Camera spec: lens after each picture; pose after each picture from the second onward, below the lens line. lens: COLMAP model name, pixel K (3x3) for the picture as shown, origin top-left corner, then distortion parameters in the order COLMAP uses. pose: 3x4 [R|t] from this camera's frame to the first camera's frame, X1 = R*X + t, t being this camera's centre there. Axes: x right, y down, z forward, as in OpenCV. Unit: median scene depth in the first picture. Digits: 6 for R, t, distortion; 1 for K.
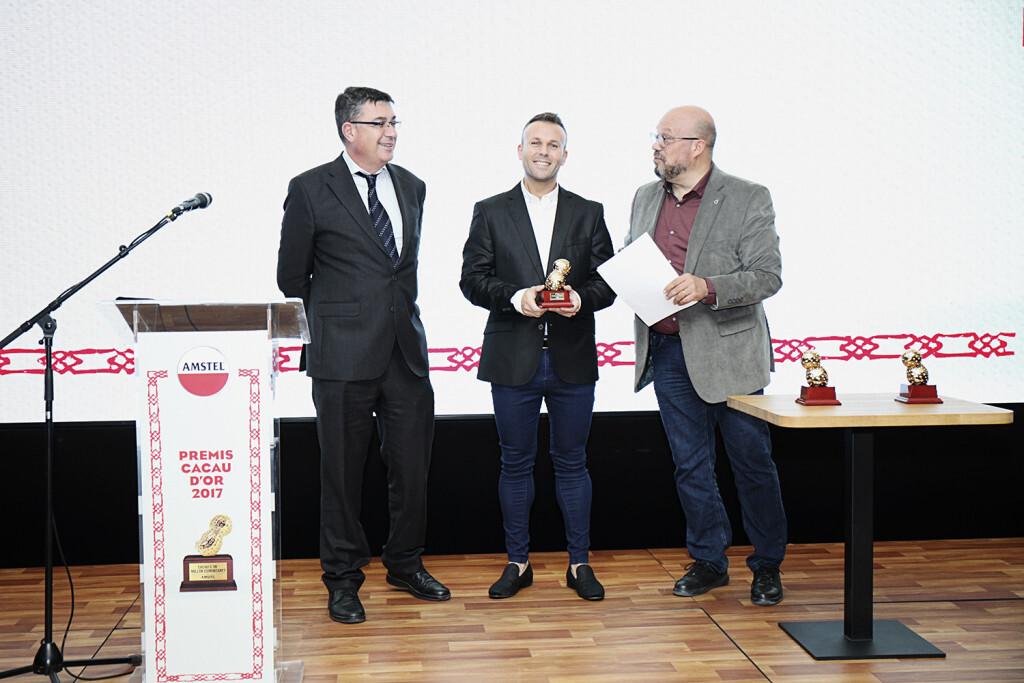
lens RADIAL K [[1497.9, 0, 518.6], [0, 1497.9, 342.8], [0, 0, 1]] dist [0.153547, 0.000000]
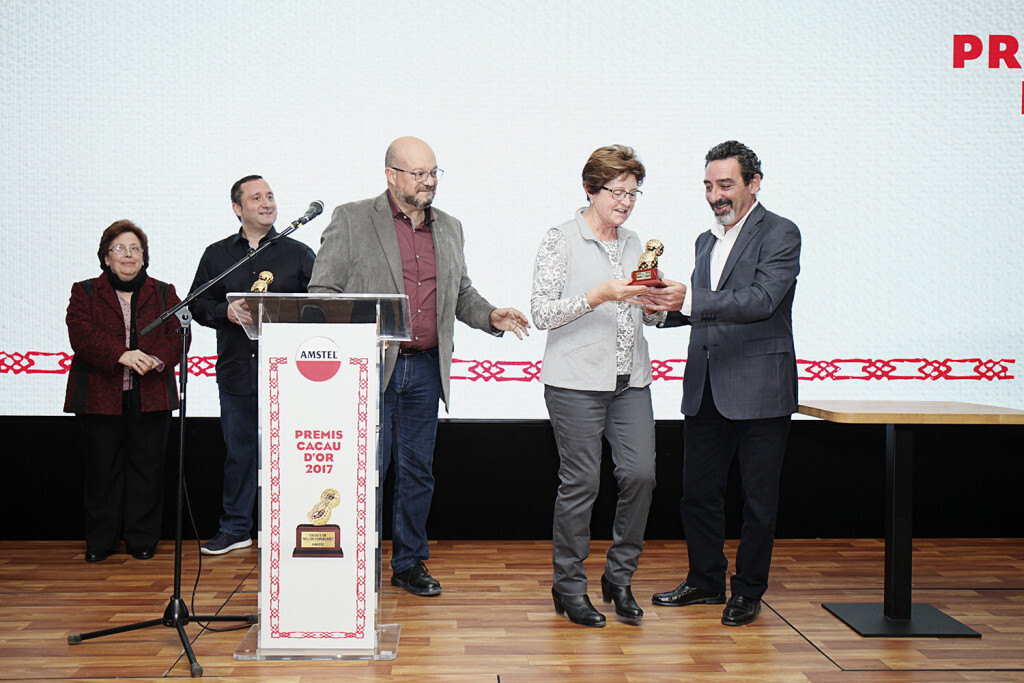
lens RADIAL K [[1141.2, 0, 512.3], [0, 1141.2, 349.8], [0, 0, 1]] dist [0.078289, 0.000000]
pose [[0.999373, 0.019326, -0.029666, -0.036985], [-0.020667, 0.998747, -0.045577, 0.043686], [0.028748, 0.046162, 0.998520, 0.143166]]
